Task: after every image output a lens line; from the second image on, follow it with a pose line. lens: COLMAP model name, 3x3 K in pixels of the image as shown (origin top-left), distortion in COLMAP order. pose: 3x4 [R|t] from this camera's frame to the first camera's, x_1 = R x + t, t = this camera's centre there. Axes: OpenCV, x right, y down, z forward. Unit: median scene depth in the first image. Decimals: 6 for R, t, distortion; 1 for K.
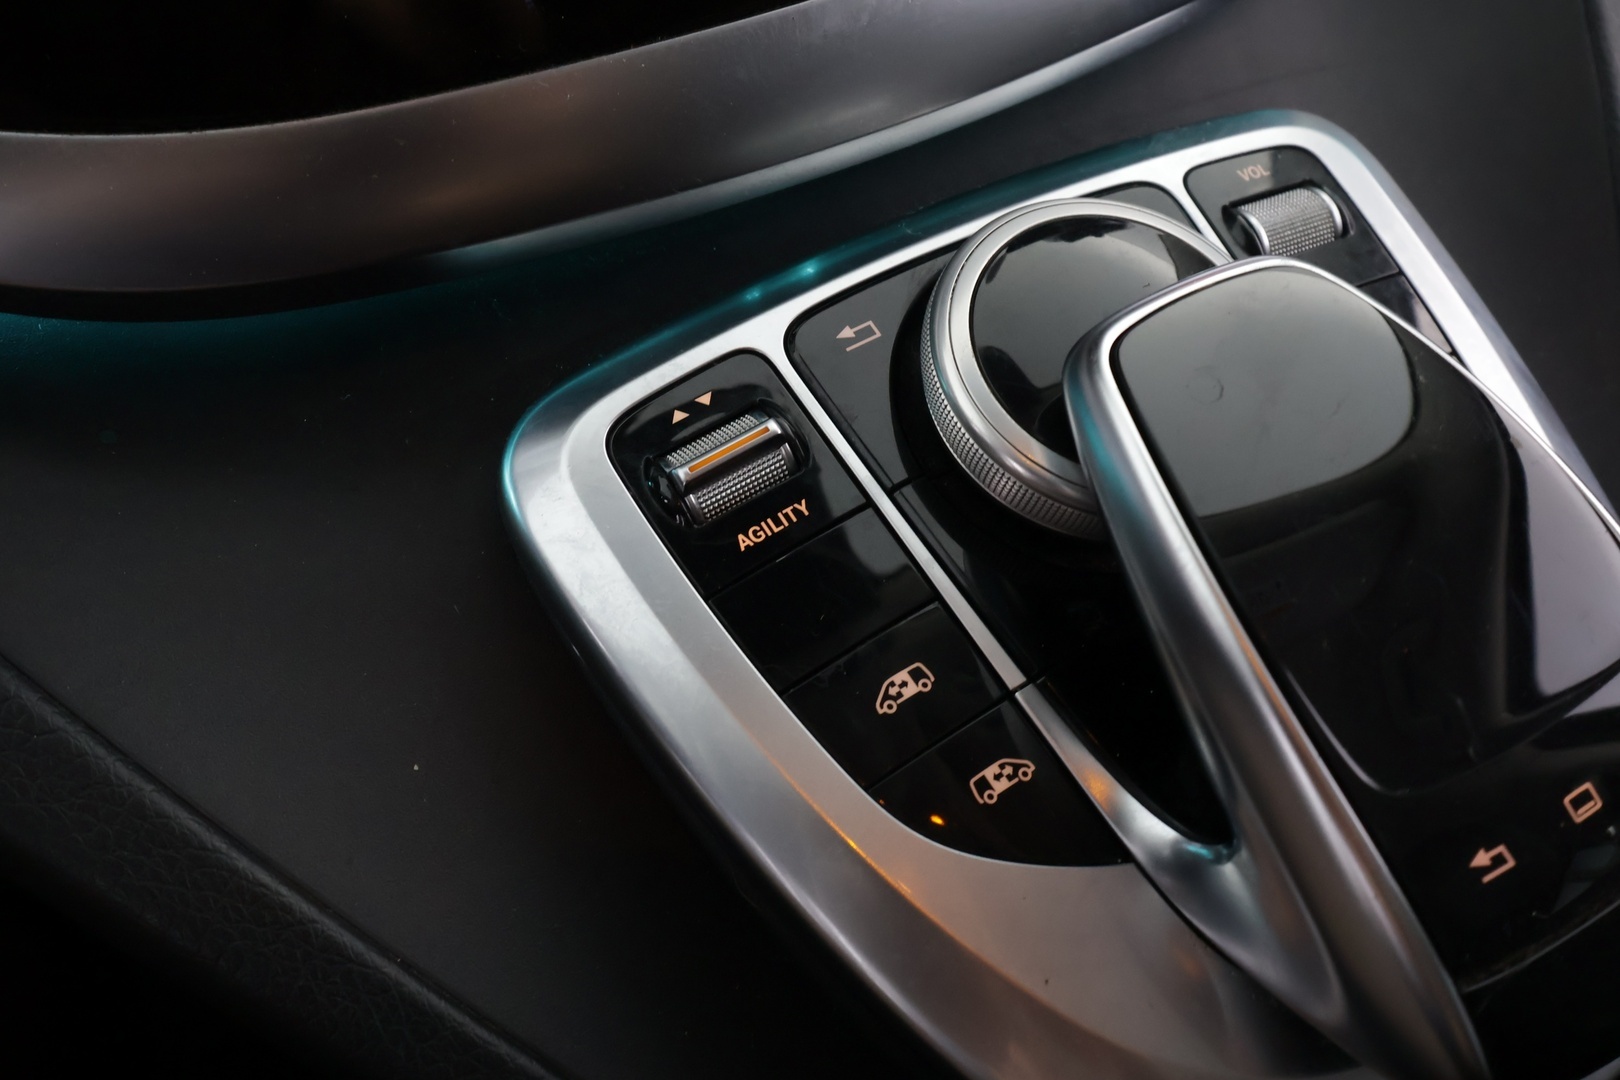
lens RADIAL K [[1315.9, 0, 810.0], [0, 1315.9, 540.0], [0, 0, 1]] dist [0.017657, 0.005250]
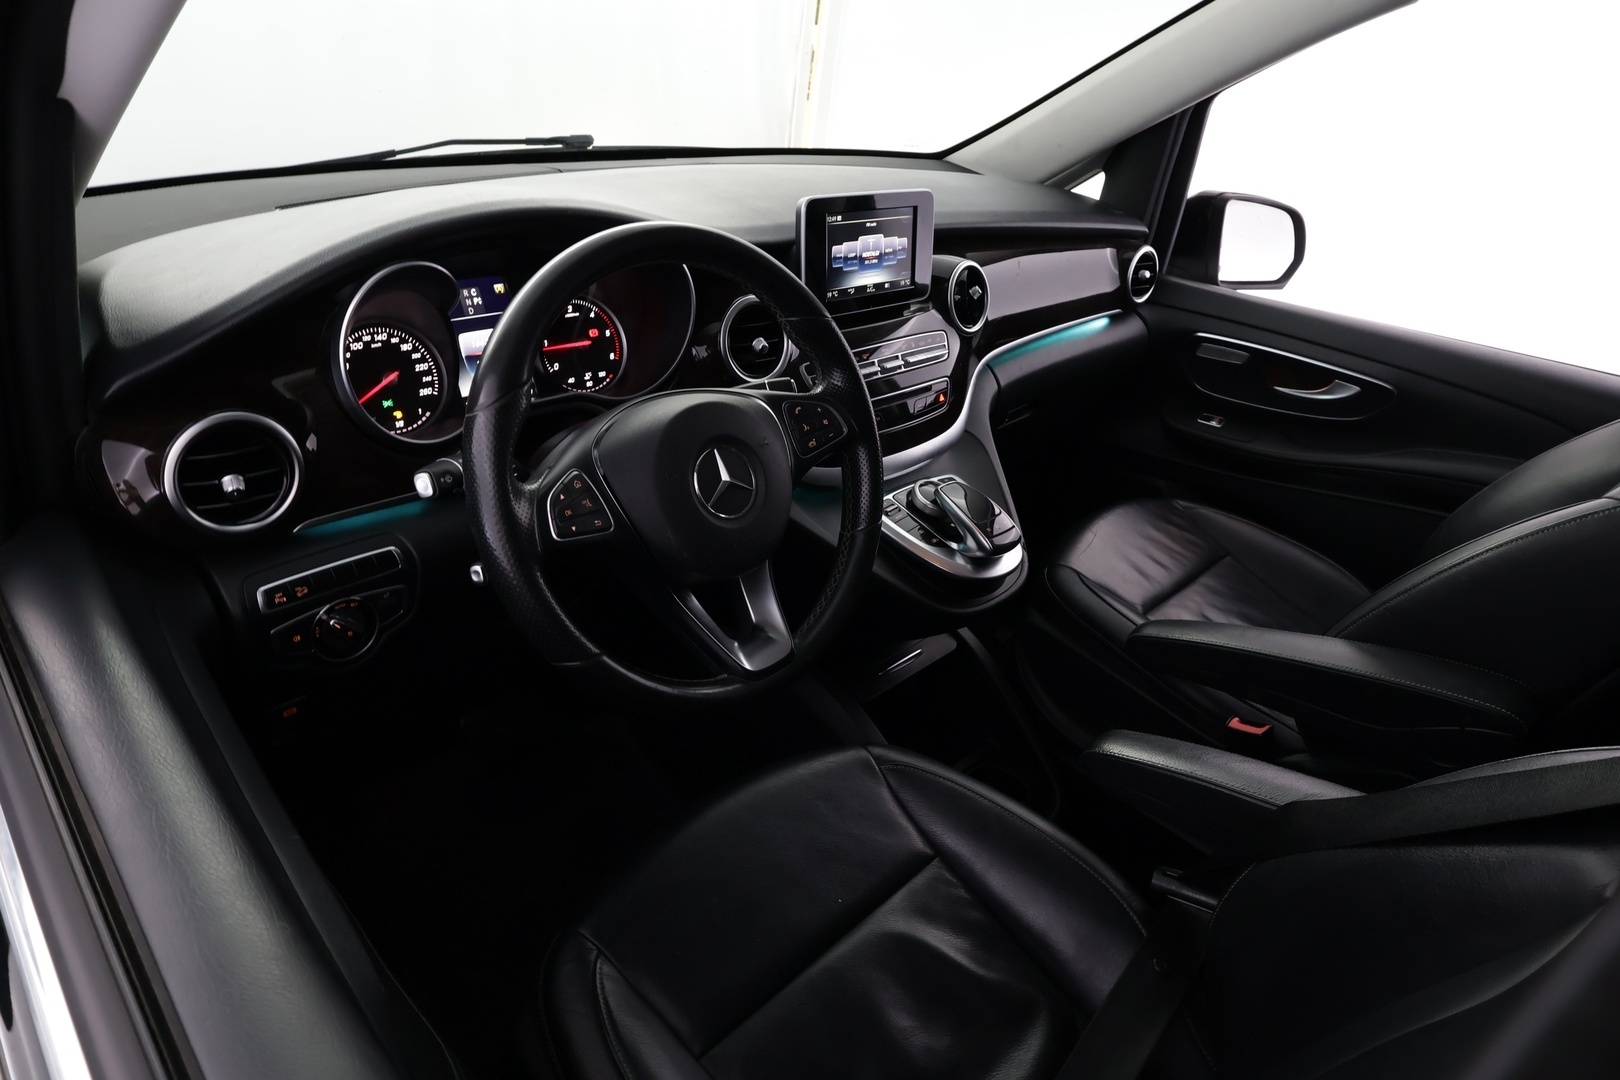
lens RADIAL K [[1114.7, 0, 803.5], [0, 1114.7, 513.9], [0, 0, 1]] dist [0.002194, -0.002414]
pose [[0.963881, -0.026457, 0.265017, -2.223613], [0.129641, 0.915823, -0.380080, 2.306702], [-0.232653, 0.400709, 0.886174, -4.495280]]
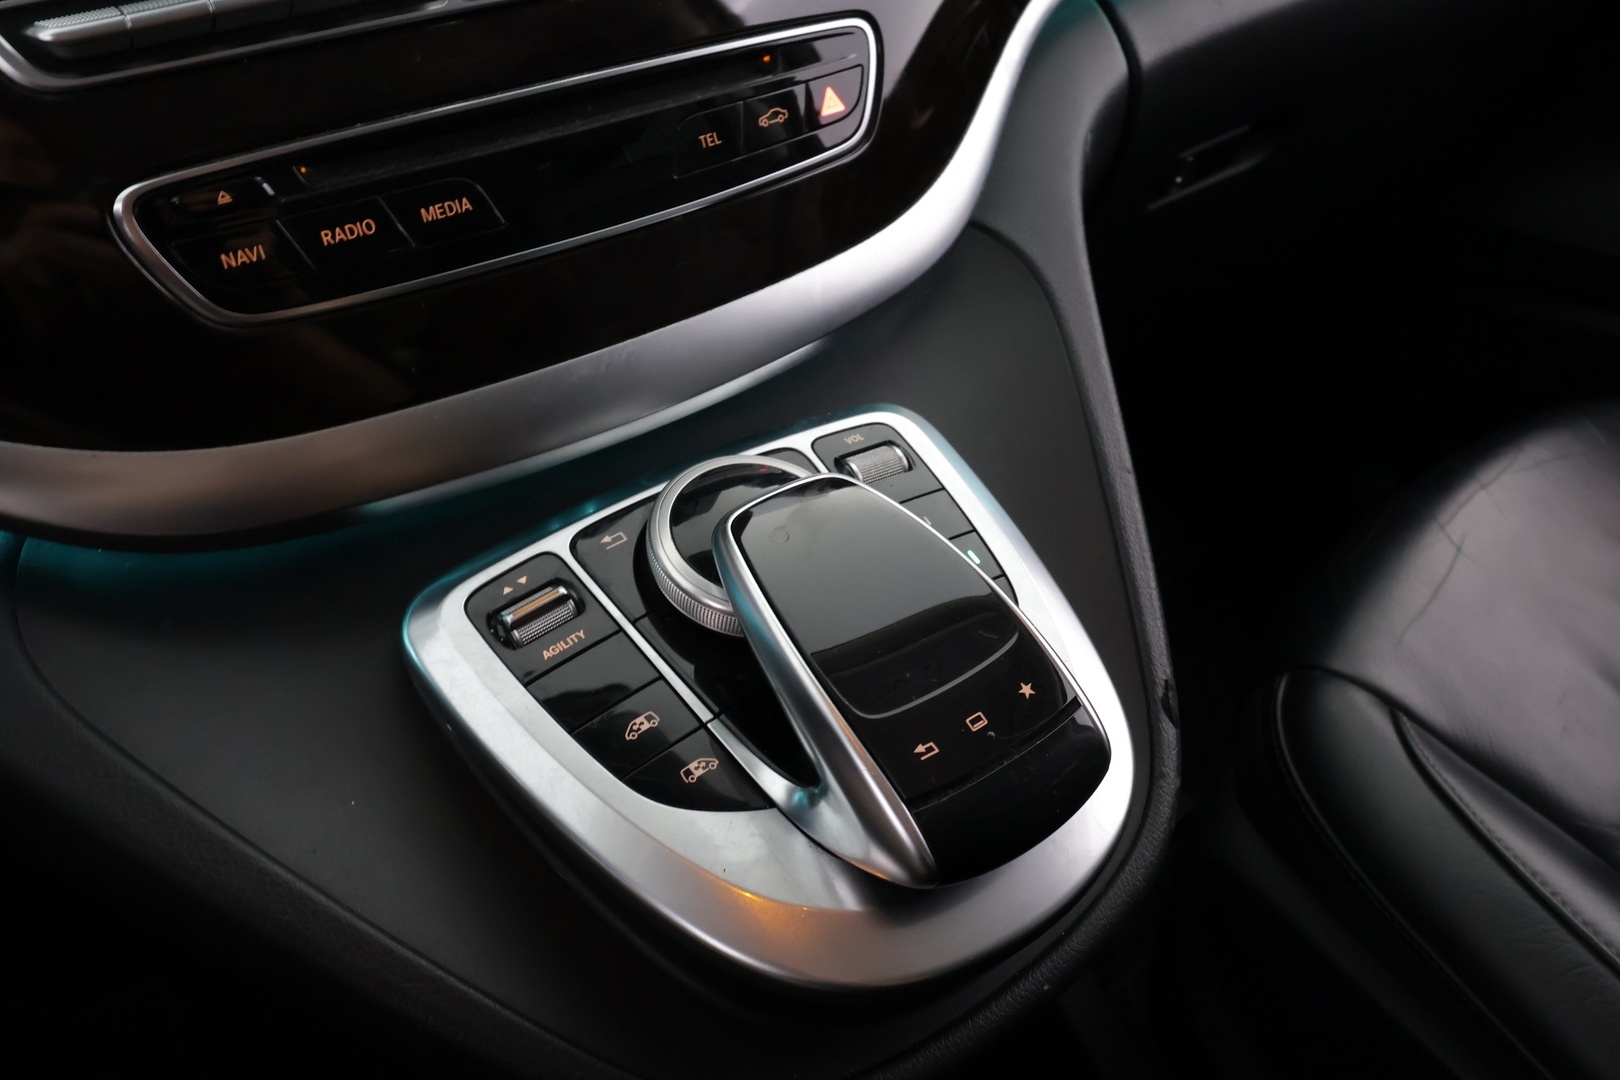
lens RADIAL K [[1315.9, 0, 810.0], [0, 1315.9, 540.0], [0, 0, 1]] dist [0.017657, 0.005250]
pose [[0.993431, -0.075030, 0.086404, 0.150585], [0.094045, 0.965482, -0.242897, 0.300008], [-0.065197, 0.249428, 0.966196, -0.707683]]
